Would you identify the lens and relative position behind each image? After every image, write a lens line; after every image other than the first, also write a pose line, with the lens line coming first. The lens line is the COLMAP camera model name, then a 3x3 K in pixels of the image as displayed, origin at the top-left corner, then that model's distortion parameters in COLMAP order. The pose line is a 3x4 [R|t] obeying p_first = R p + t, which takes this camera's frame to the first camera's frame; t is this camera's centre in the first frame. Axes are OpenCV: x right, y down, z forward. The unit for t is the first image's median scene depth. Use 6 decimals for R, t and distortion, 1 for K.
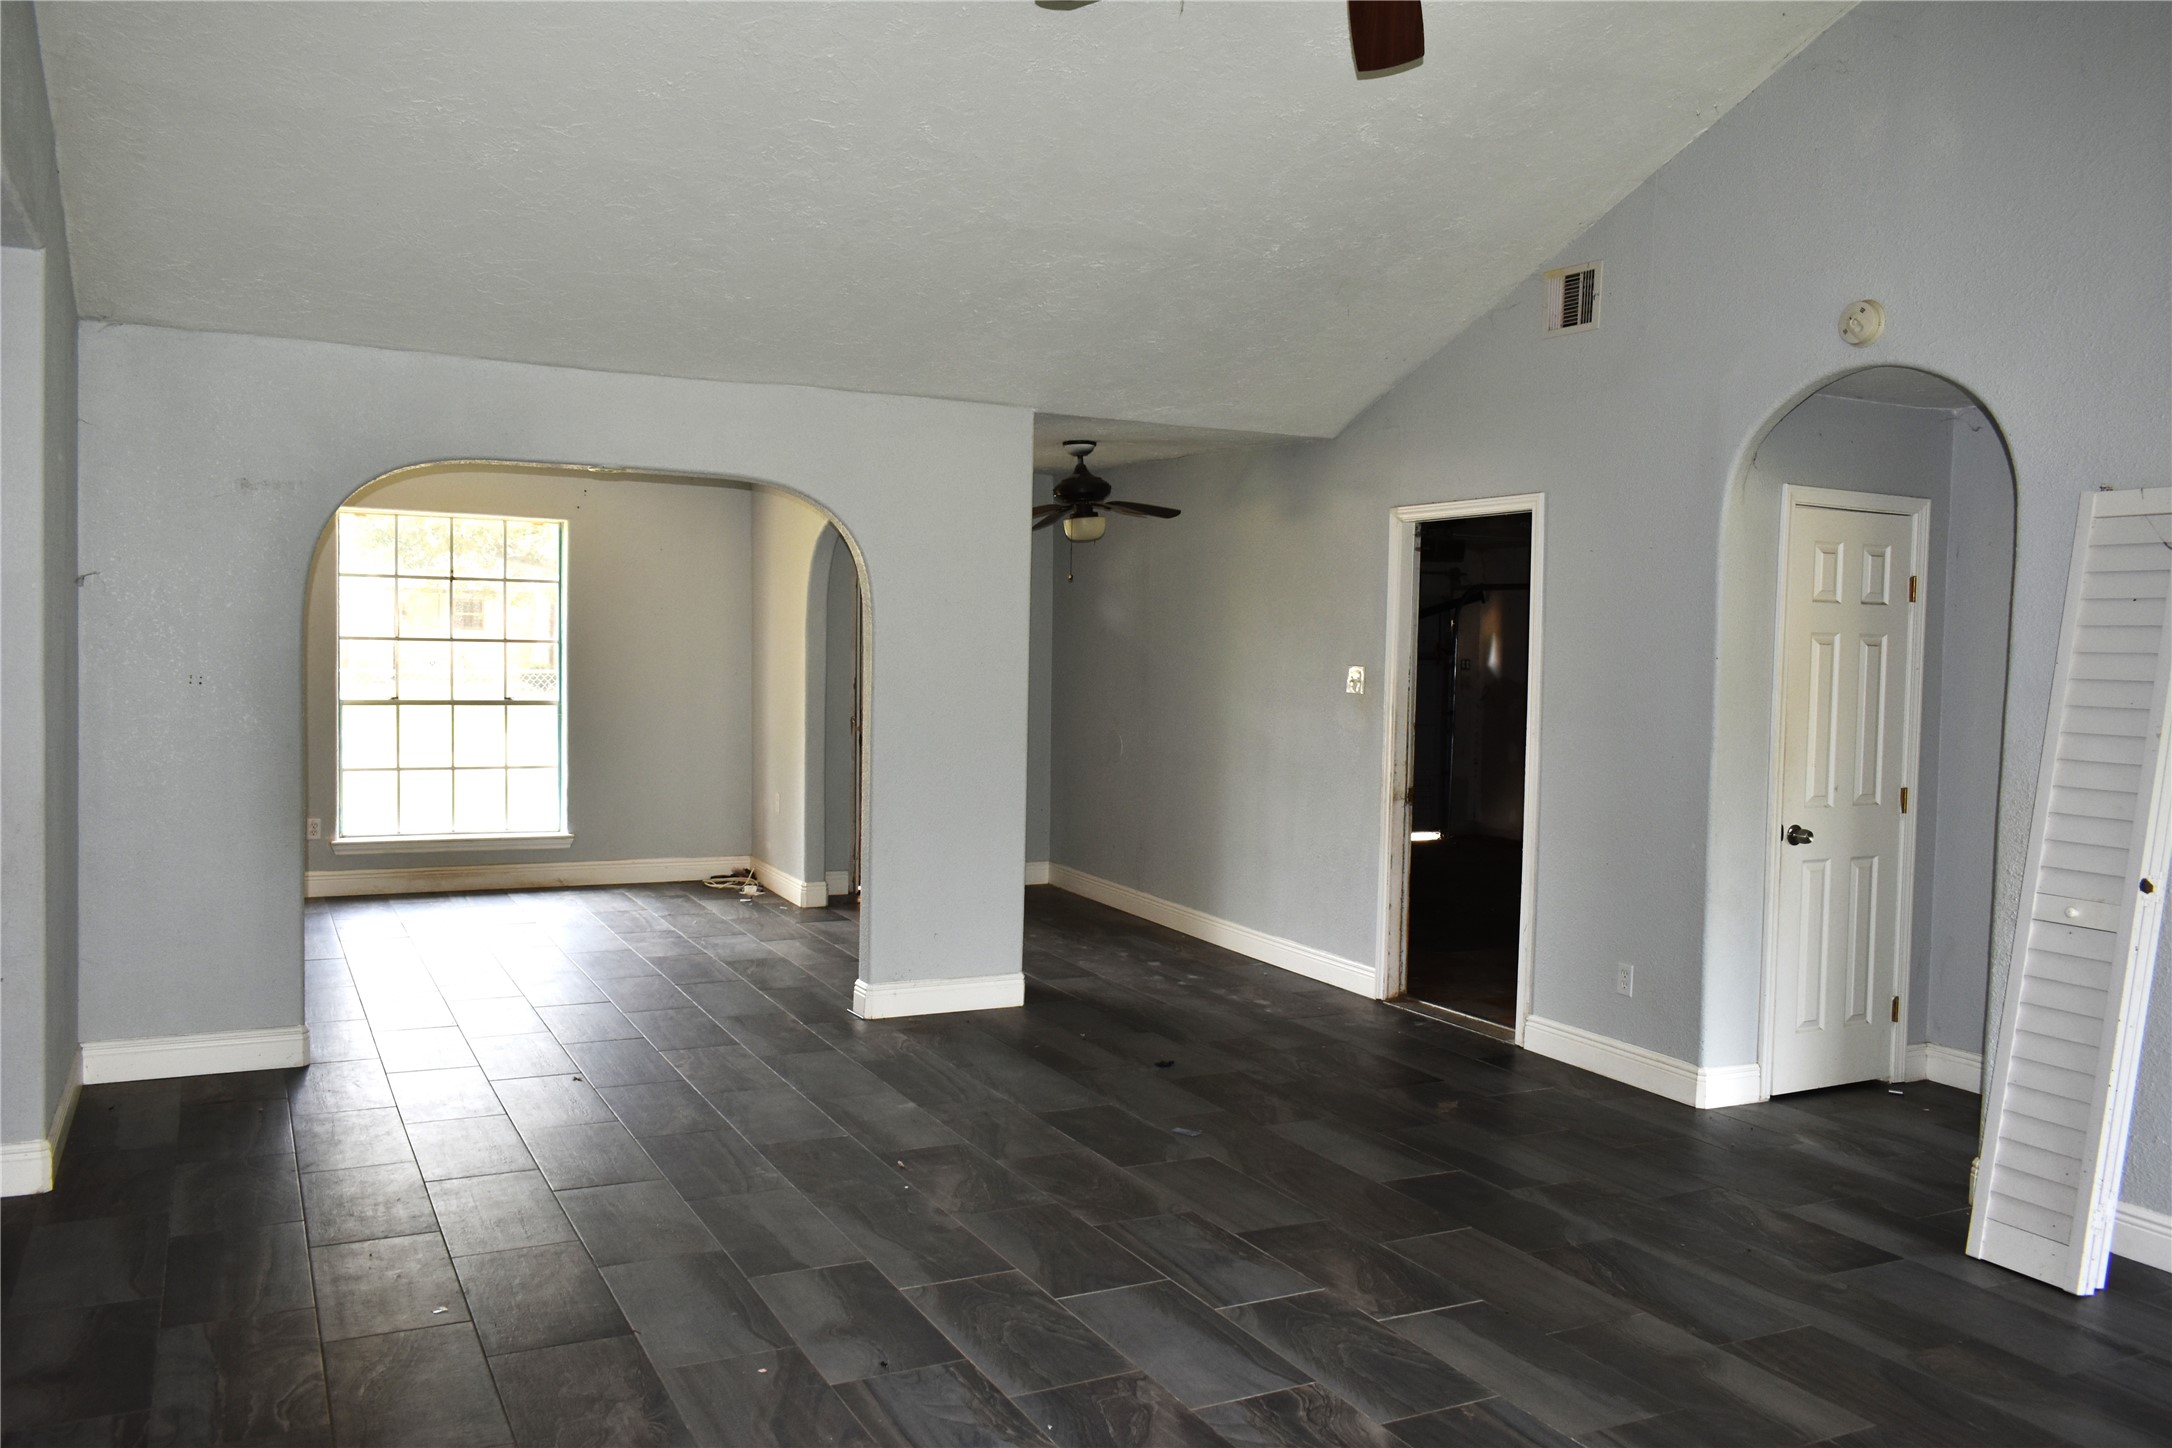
lens RADIAL K [[1671.2, 0, 1083.1], [0, 1671.2, 721.1], [0, 0, 1]] dist [-0.021446, 0.013602]
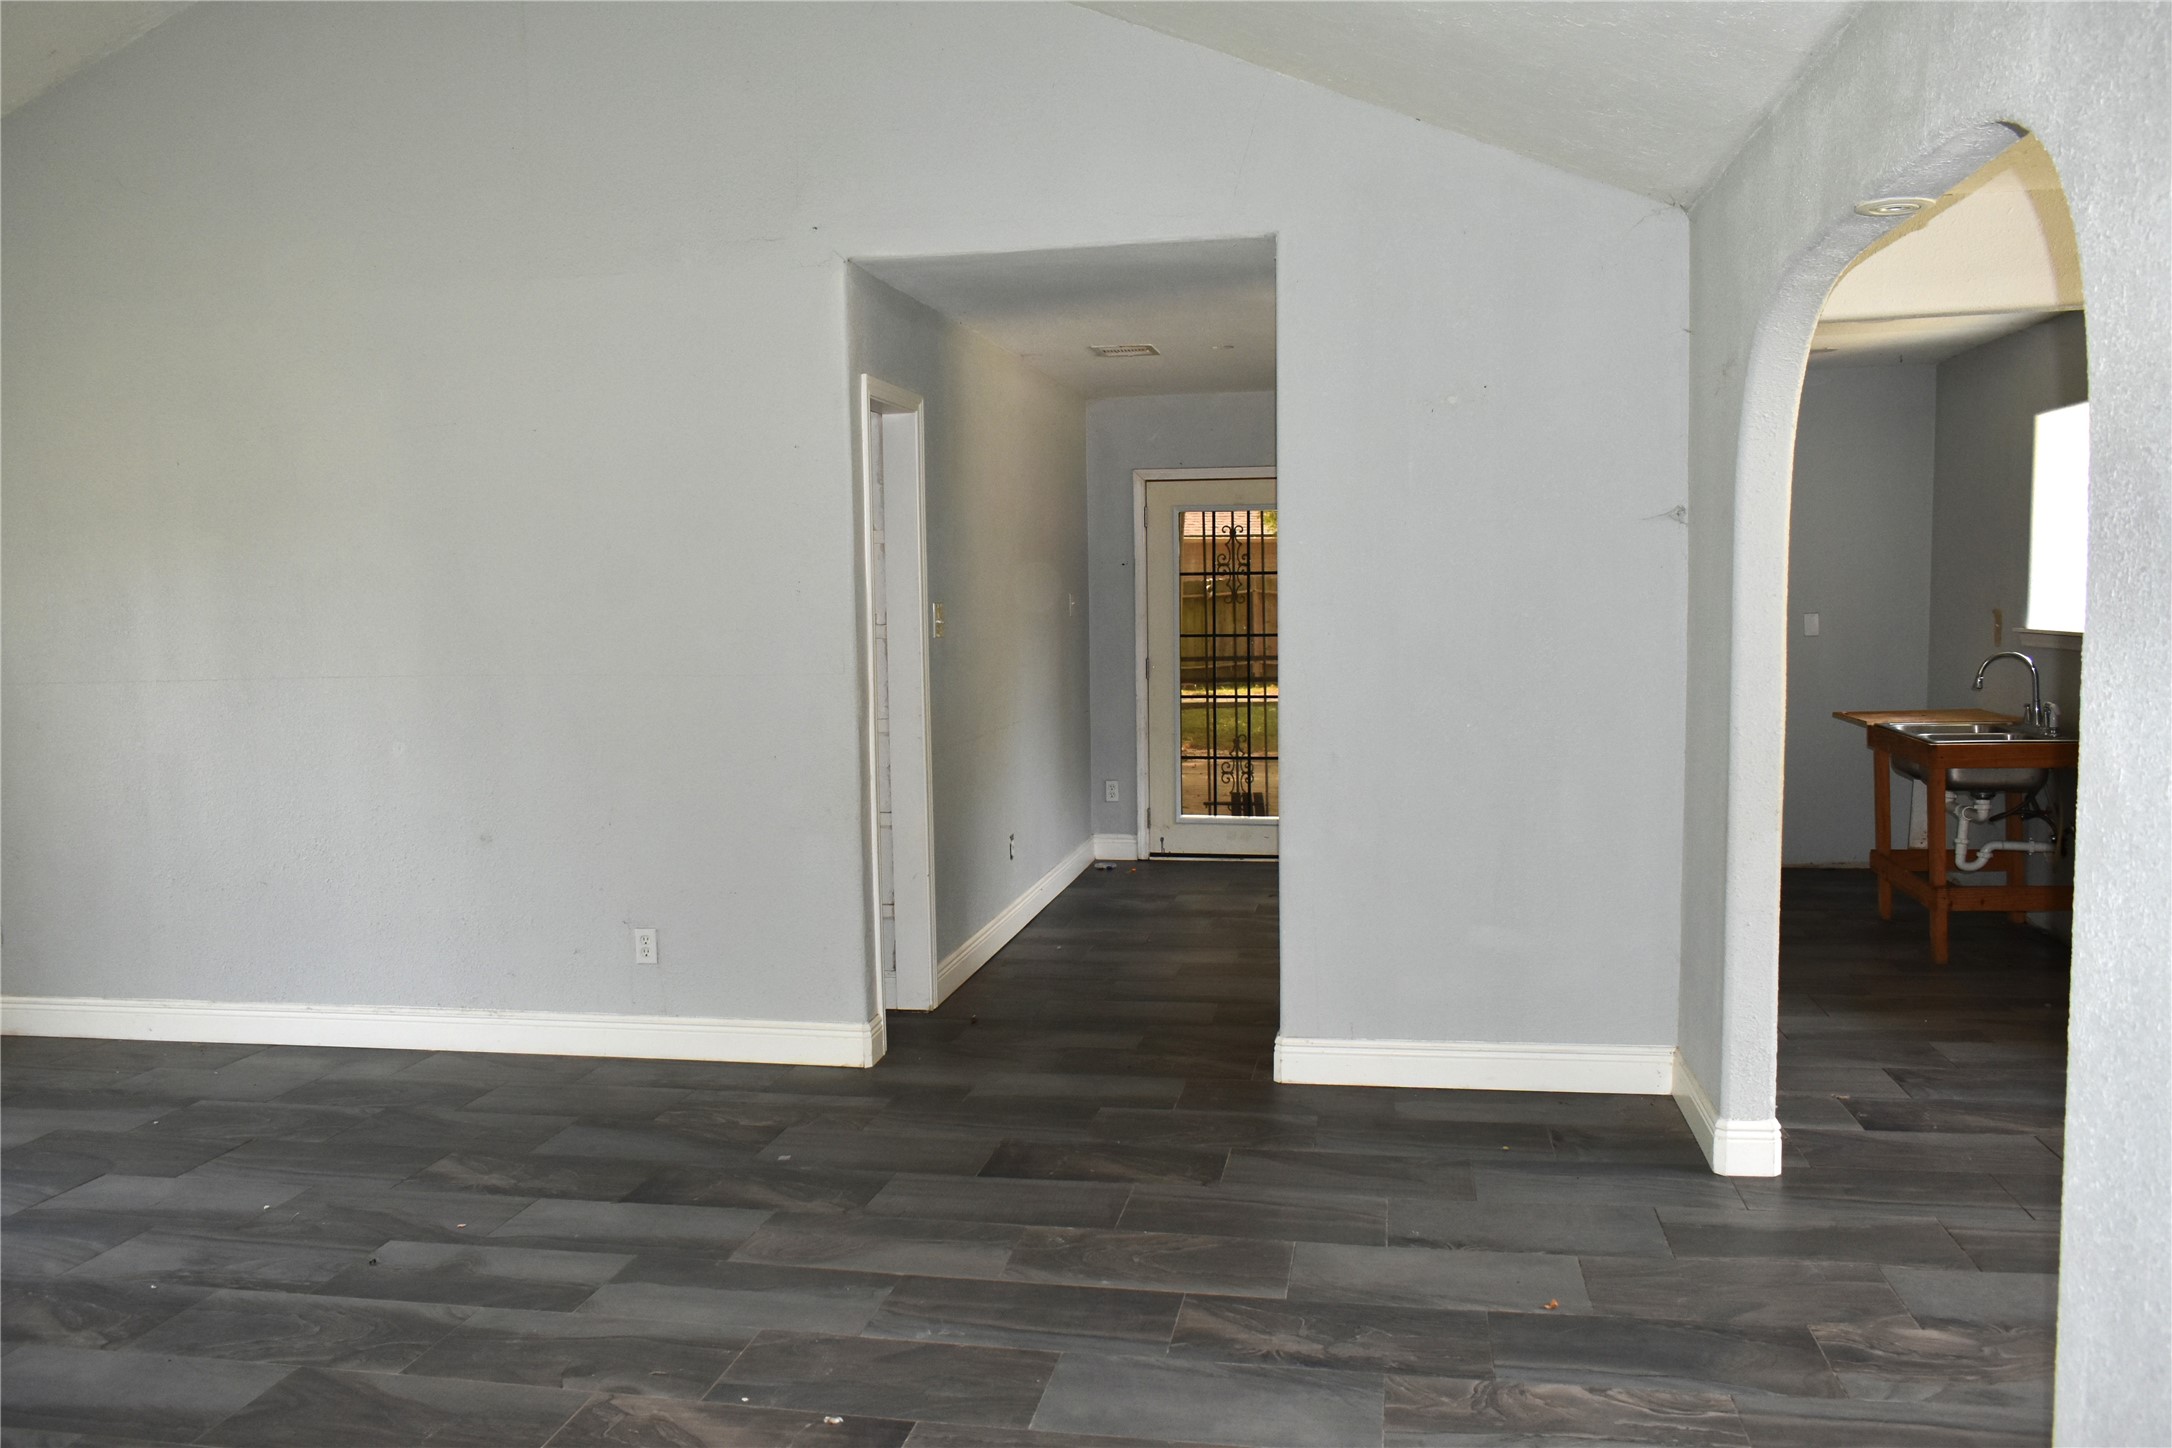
lens RADIAL K [[1682.7, 0, 1095.3], [0, 1682.7, 638.7], [0, 0, 1]] dist [-0.010578, -0.000284]
pose [[-0.606047, 0.010640, -0.795357, 0.188805], [-0.036655, 0.998475, 0.041288, -0.030777], [0.794584, 0.054176, -0.604733, 0.839453]]
